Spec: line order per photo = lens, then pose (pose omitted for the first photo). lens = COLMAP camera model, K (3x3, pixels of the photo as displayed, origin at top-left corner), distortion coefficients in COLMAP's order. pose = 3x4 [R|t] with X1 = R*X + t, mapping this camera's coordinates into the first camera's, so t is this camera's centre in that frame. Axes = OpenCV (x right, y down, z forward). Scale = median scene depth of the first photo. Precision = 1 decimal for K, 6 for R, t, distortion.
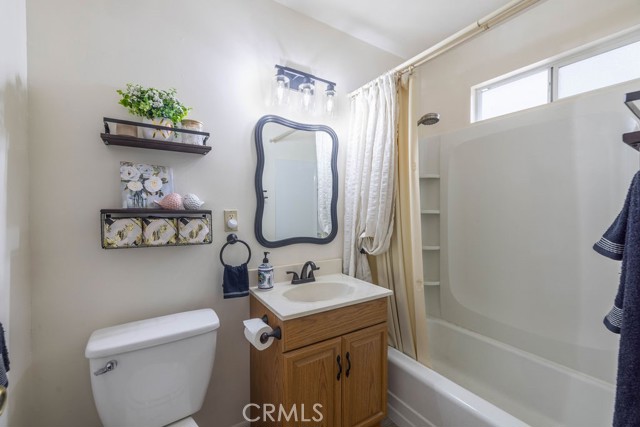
lens RADIAL K [[271.7, 0, 323.4], [0, 271.7, 212.3], [0, 0, 1]] dist [-0.001373, -0.000194]
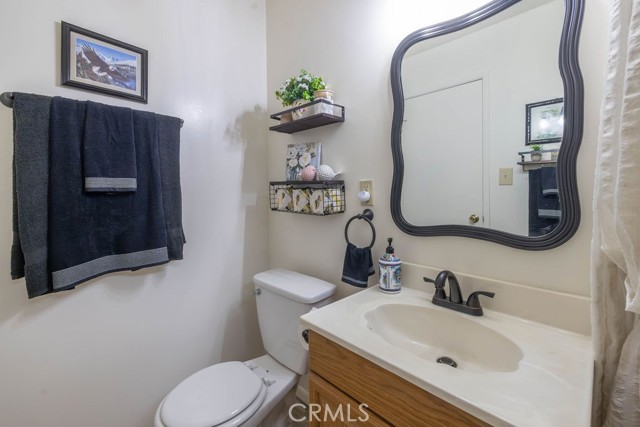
lens RADIAL K [[275.6, 0, 320.3], [0, 275.6, 200.6], [0, 0, 1]] dist [-0.001123, -0.000099]
pose [[0.205193, 0.027500, -0.978335, 0.522595], [-0.011762, 0.999602, 0.025631, 0.039214], [0.978651, 0.006248, 0.205435, 0.794301]]
